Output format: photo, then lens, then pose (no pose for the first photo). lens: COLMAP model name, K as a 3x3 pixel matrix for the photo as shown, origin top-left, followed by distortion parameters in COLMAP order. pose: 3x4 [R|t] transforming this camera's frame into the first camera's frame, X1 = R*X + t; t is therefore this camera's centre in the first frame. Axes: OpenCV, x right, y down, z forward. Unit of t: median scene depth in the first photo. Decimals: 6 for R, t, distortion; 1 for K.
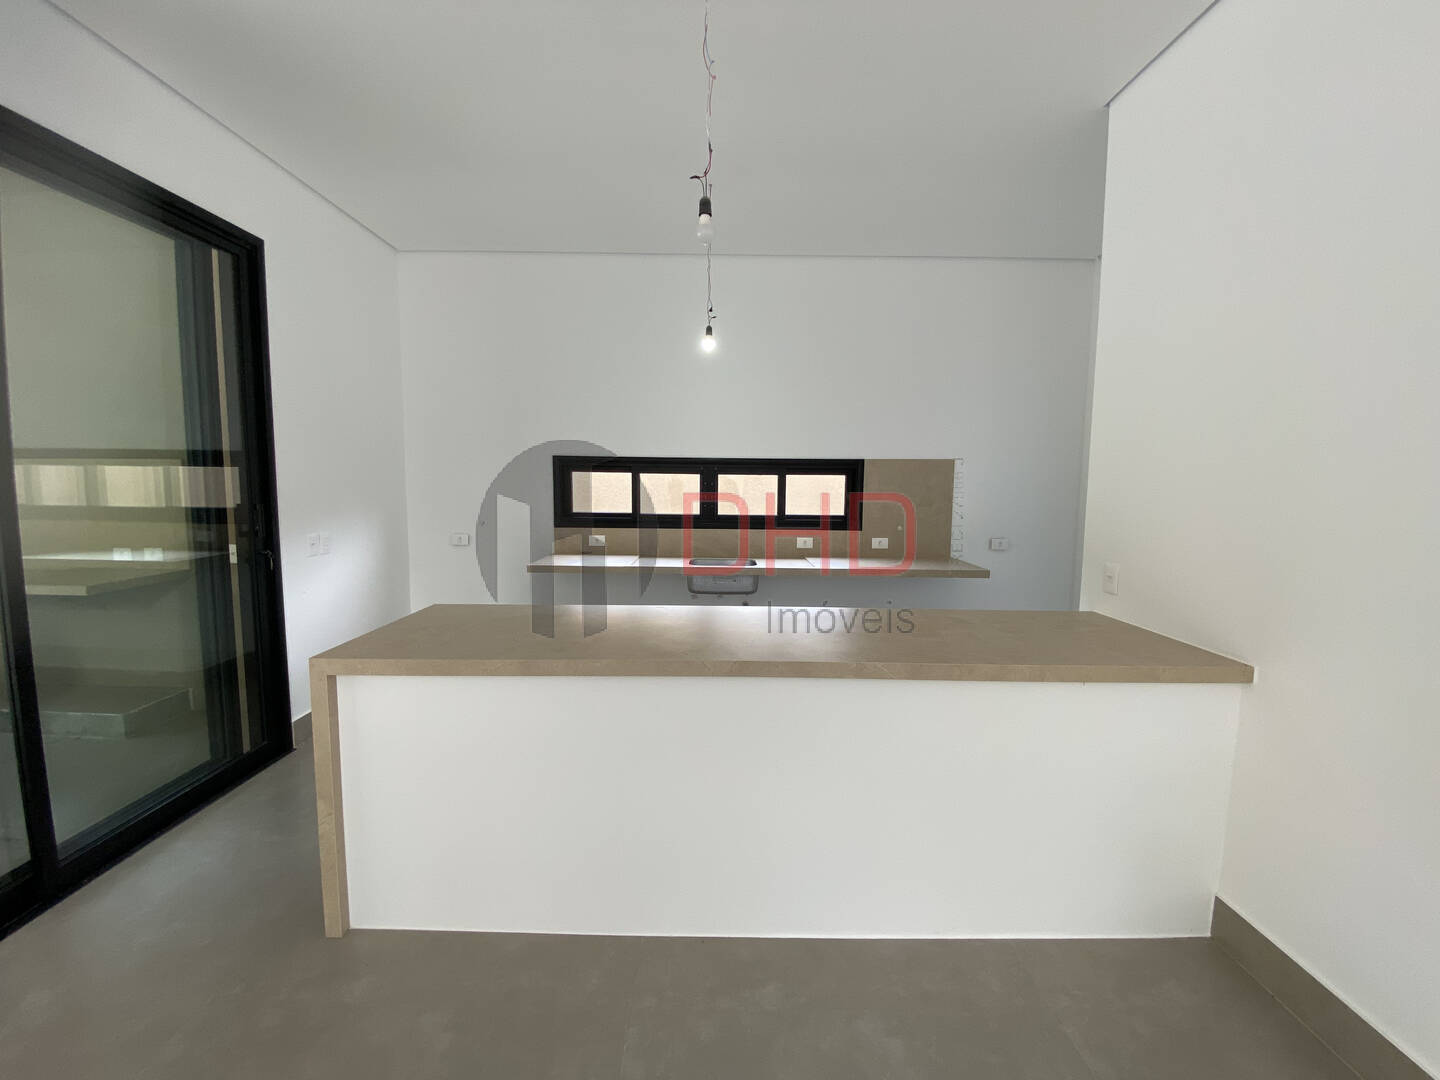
lens RADIAL K [[578.8, 0, 715.5], [0, 578.8, 540.8], [0, 0, 1]] dist [0.002121, -0.000267]
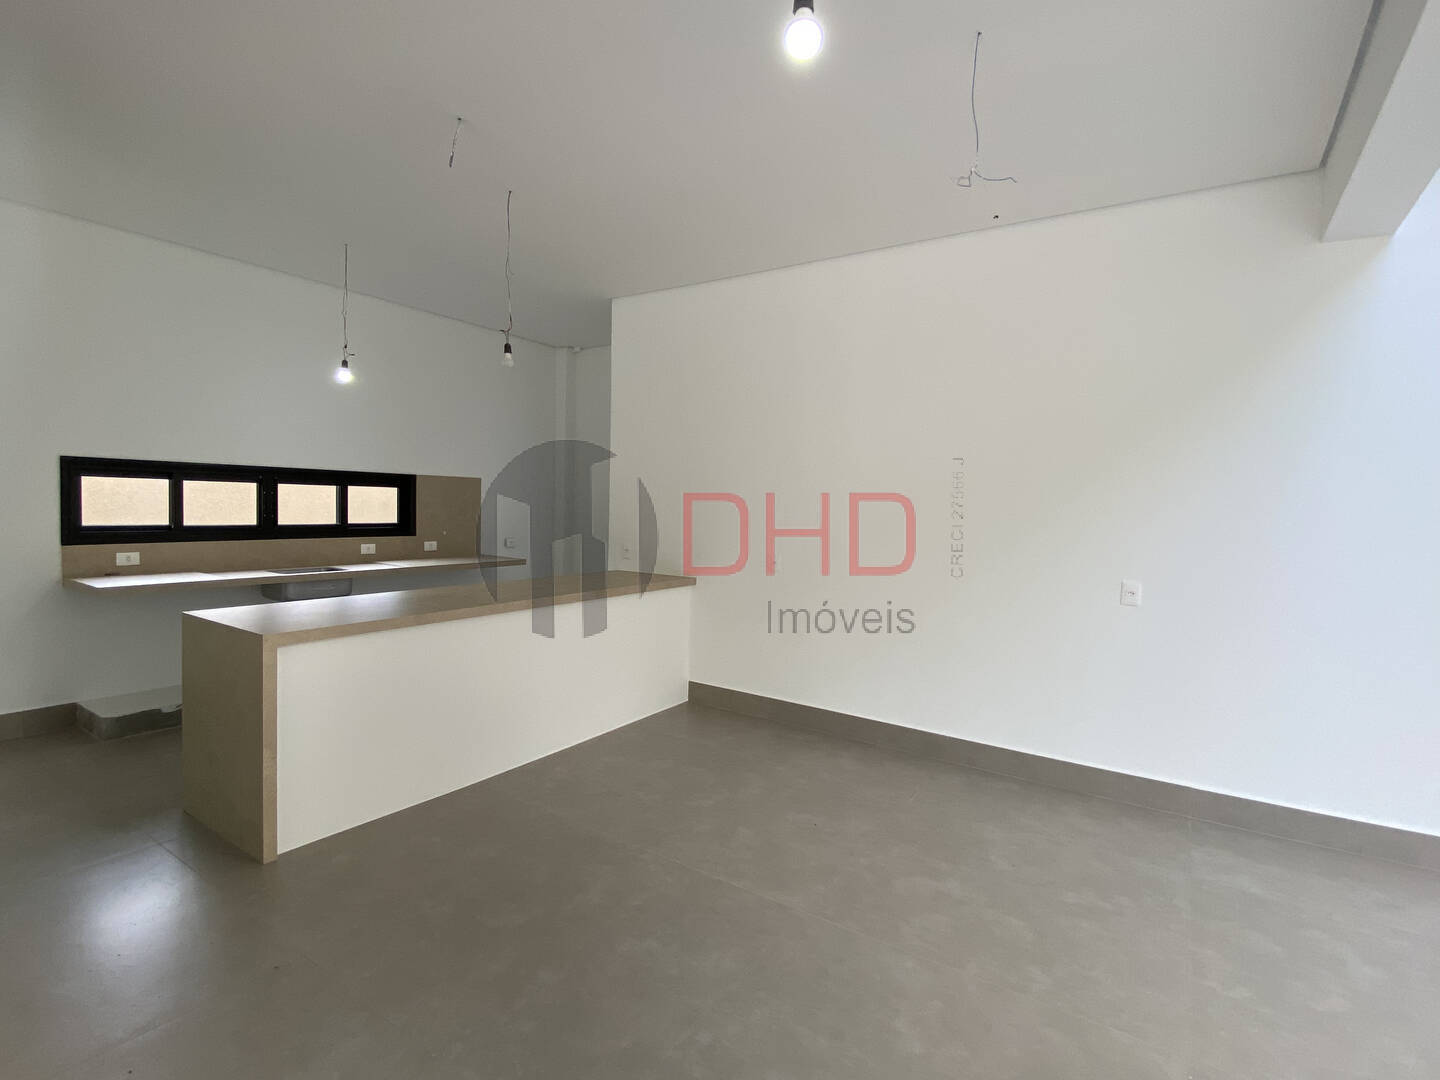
lens RADIAL K [[700.9, 0, 719.4], [0, 700.9, 537.6], [0, 0, 1]] dist [0.013859, 0.000130]
pose [[0.556450, -0.037408, 0.830039, -0.581453], [0.060900, 0.998135, 0.004157, 0.017139], [-0.828646, 0.048236, 0.557690, -0.290065]]
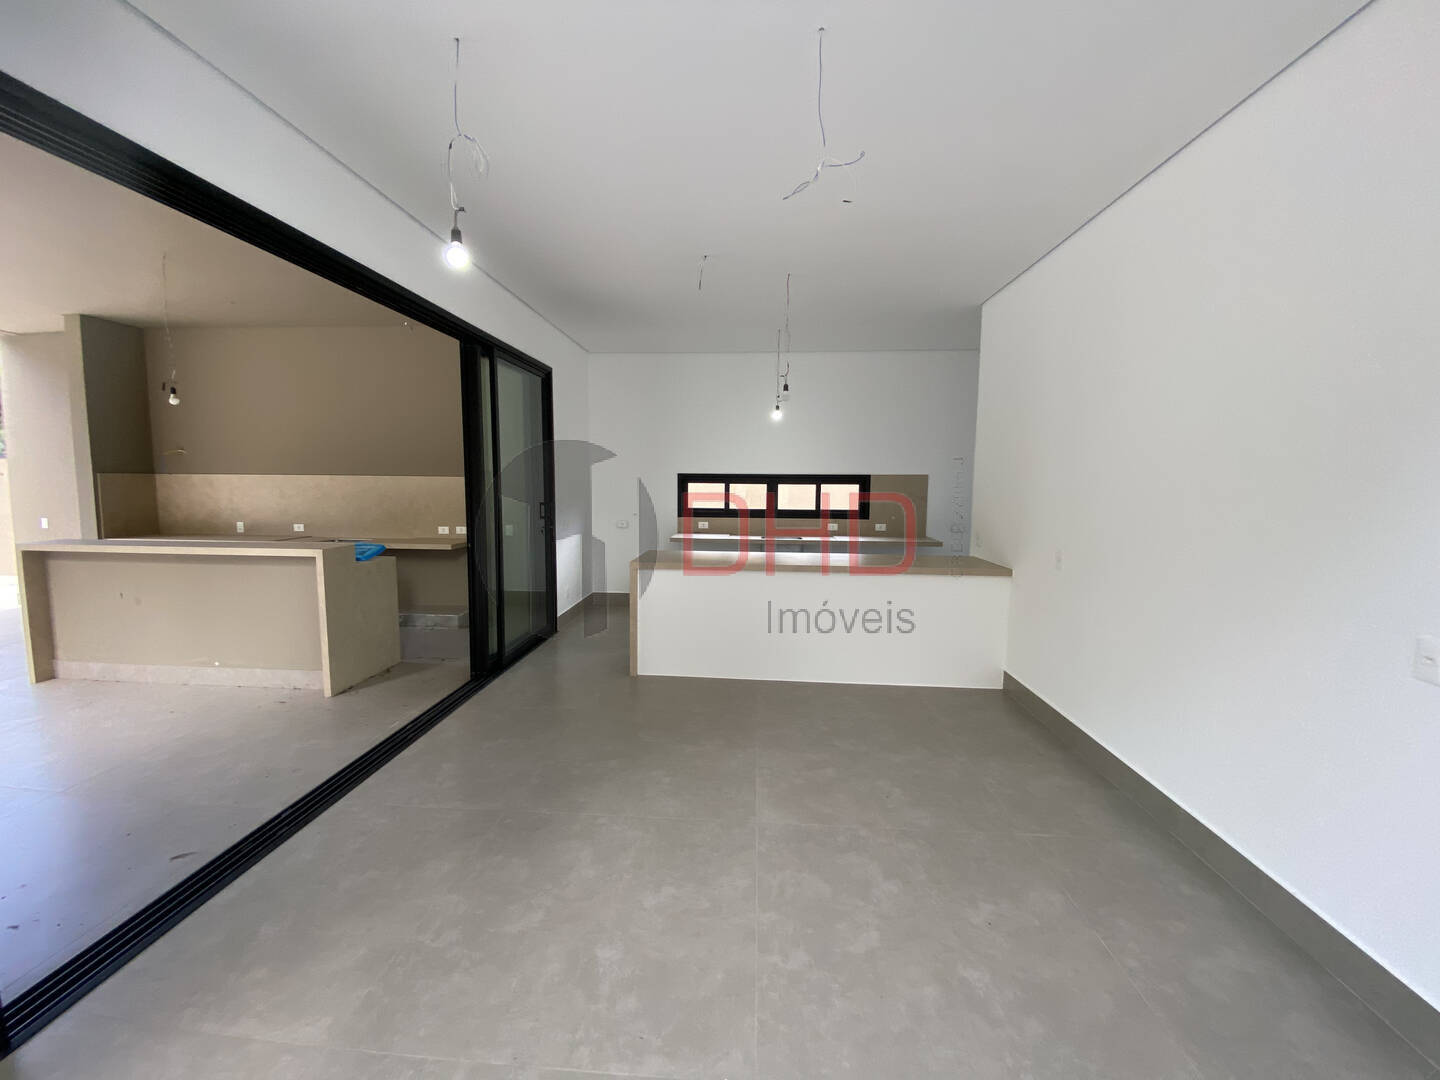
lens RADIAL K [[578.8, 0, 712.0], [0, 578.8, 529.2], [0, 0, 1]] dist [0.002121, -0.000267]
pose [[0.997175, 0.004506, -0.074975, -0.058661], [-0.006047, 0.999775, -0.020333, 0.044293], [0.074867, 0.020729, 0.996978, -0.622731]]
